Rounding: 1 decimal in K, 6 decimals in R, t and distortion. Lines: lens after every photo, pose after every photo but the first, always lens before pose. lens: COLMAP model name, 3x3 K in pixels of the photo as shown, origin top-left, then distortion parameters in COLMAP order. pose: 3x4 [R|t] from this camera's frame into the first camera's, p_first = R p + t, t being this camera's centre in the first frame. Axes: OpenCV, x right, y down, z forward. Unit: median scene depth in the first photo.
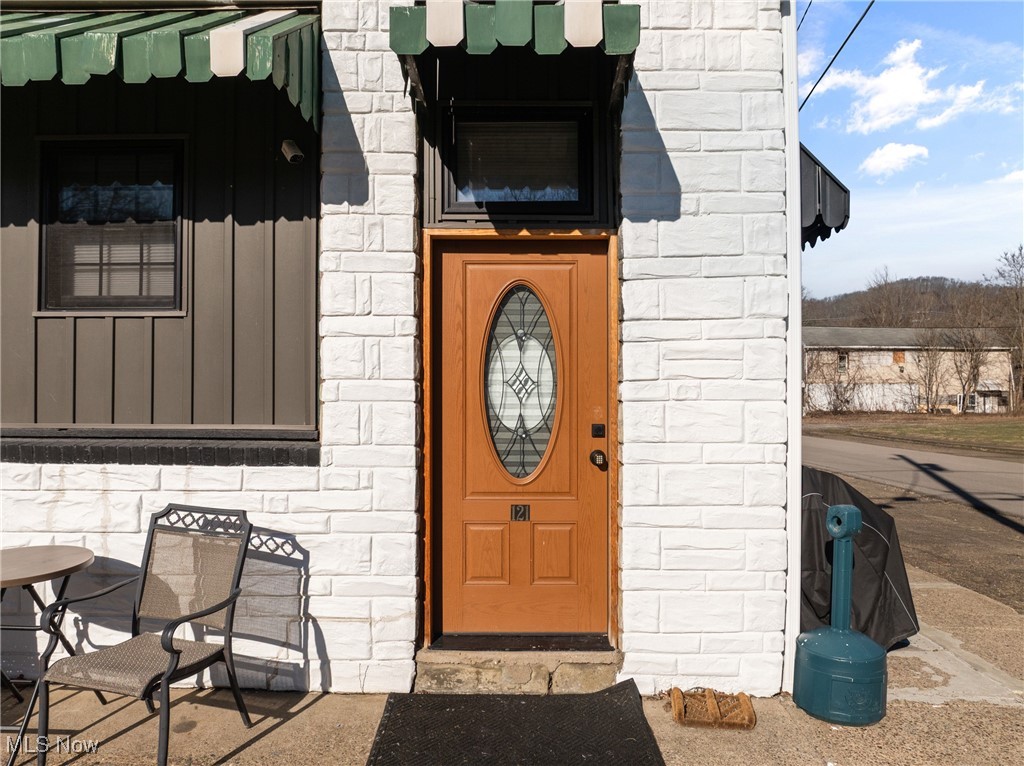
lens RADIAL K [[728.8, 0, 512.0], [0, 728.8, 383.0], [0, 0, 1]] dist [-0.035873, 0.000401]
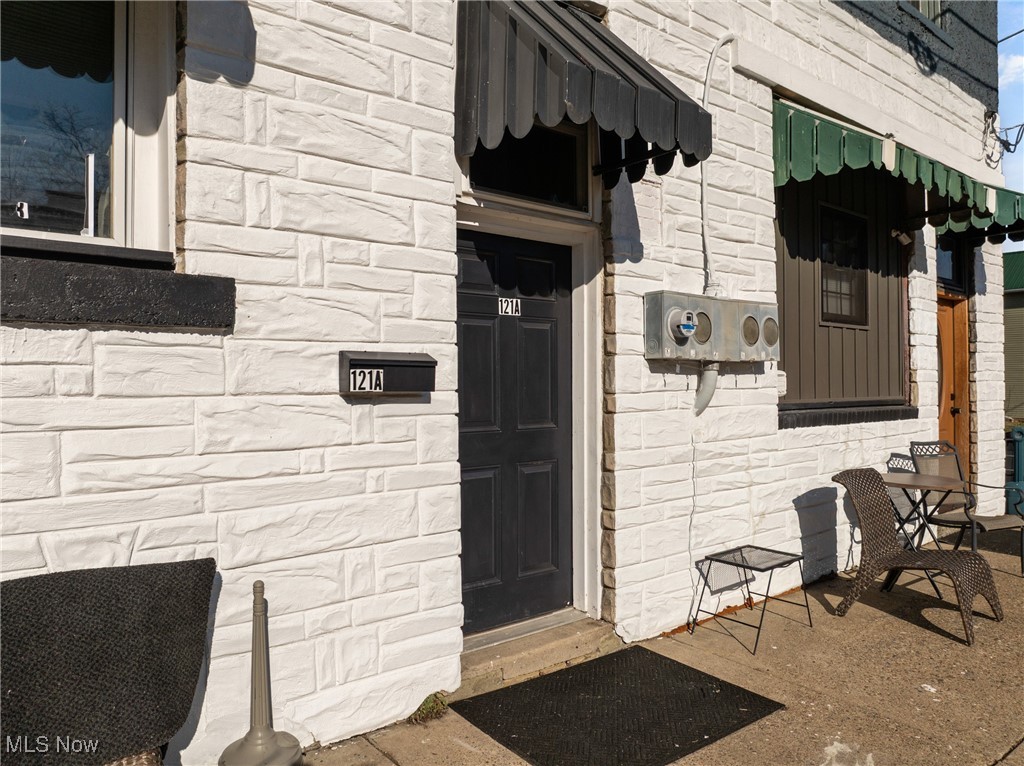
lens RADIAL K [[710.0, 0, 512.0], [0, 710.0, 383.0], [0, 0, 1]] dist [-0.000029, 0.000186]
pose [[0.777338, -0.006078, 0.629054, -2.008955], [-0.000364, 0.999949, 0.010112, 0.009916], [-0.629084, -0.008089, 0.777295, 0.267459]]
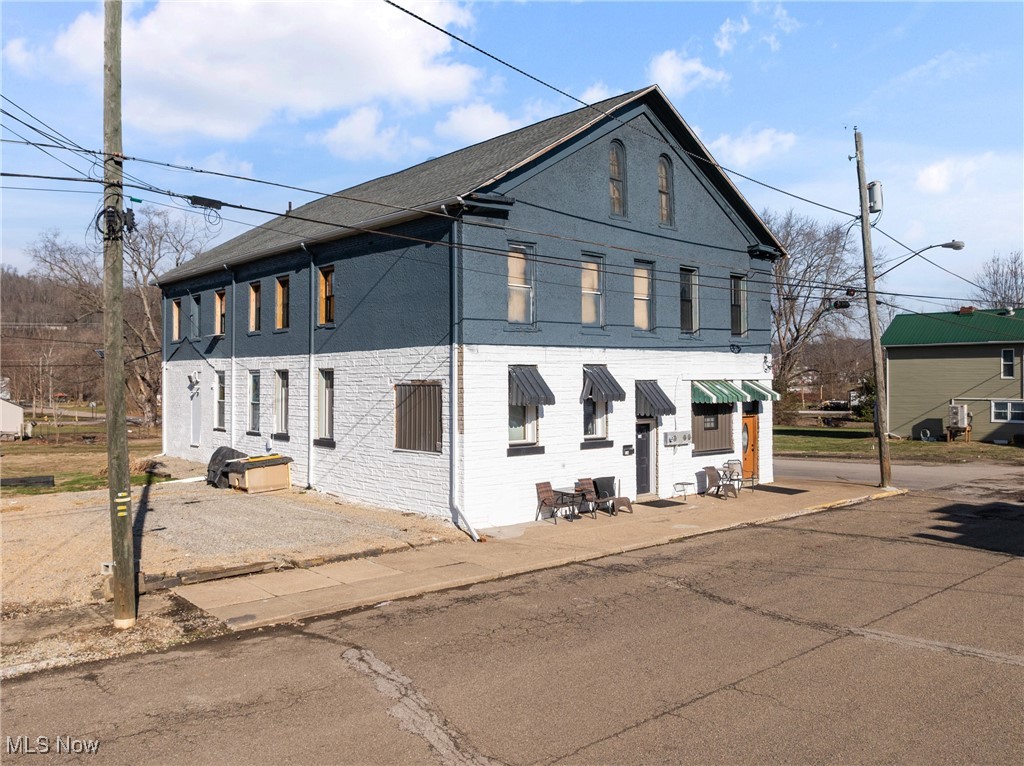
lens RADIAL K [[826.0, 0, 512.0], [0, 826.0, 383.0], [0, 0, 1]] dist [-0.073744, -0.001898]
pose [[0.744256, -0.004930, 0.667876, -6.261318], [-0.000866, 0.999965, 0.008347, -0.539260], [-0.667894, -0.006791, 0.744226, -2.947375]]
